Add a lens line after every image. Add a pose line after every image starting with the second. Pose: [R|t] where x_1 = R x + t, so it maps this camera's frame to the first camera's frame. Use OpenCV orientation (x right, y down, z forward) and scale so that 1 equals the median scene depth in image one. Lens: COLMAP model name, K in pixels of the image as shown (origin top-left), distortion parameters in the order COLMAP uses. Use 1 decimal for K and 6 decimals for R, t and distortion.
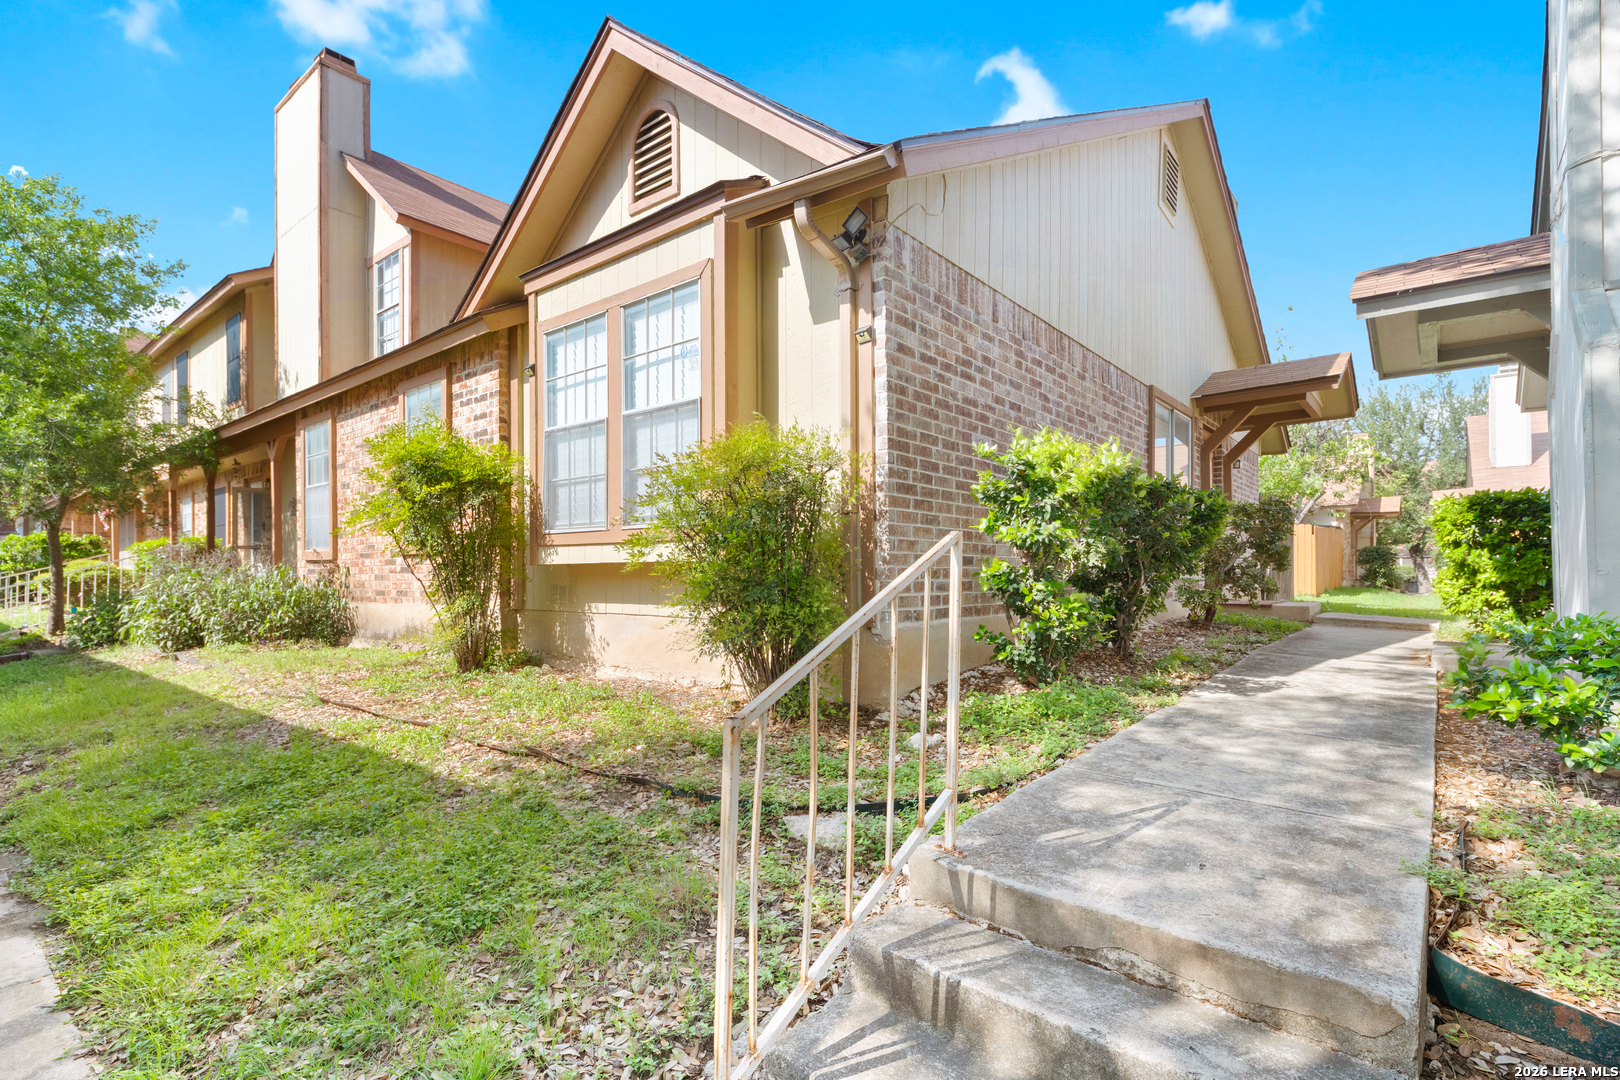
lens RADIAL K [[762.3, 0, 812.8], [0, 762.3, 553.9], [0, 0, 1]] dist [0.018830, -0.010514]
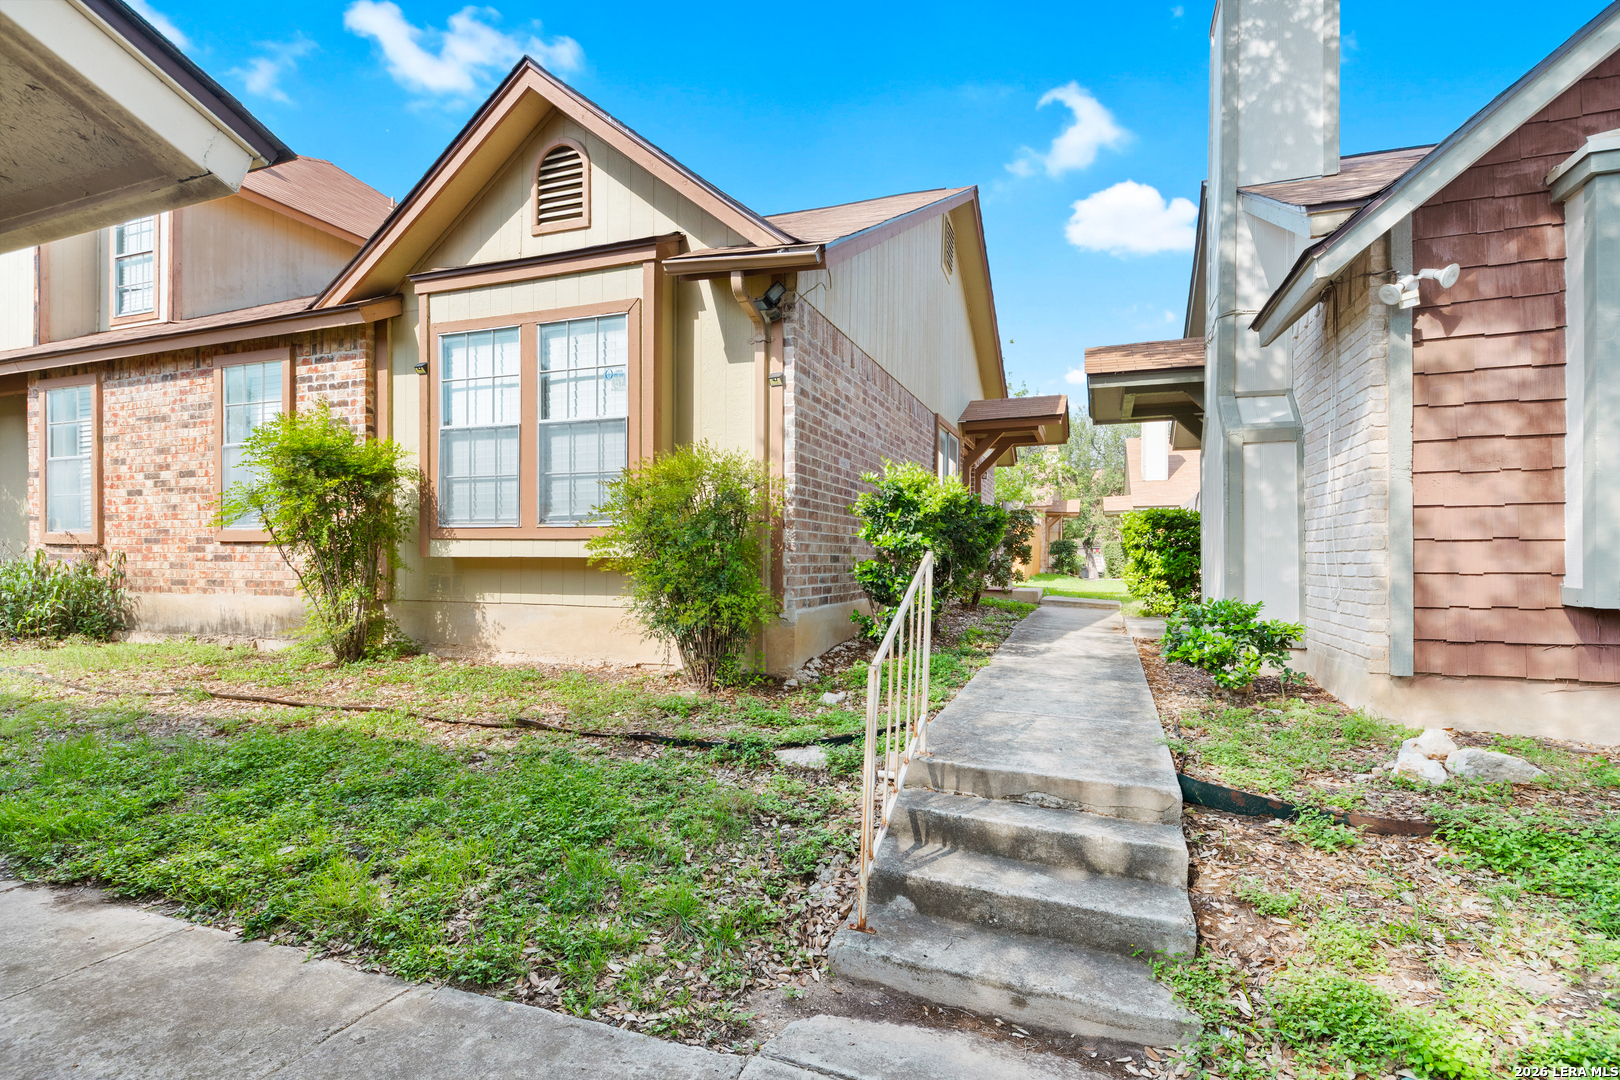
lens RADIAL K [[766.4, 0, 810.0], [0, 766.4, 540.0], [0, 0, 1]] dist [0.017303, -0.011925]
pose [[0.947772, 0.016413, 0.318527, -0.205422], [-0.017326, 0.999850, 0.000033, -0.018072], [-0.318478, -0.005550, 0.947914, -0.158661]]
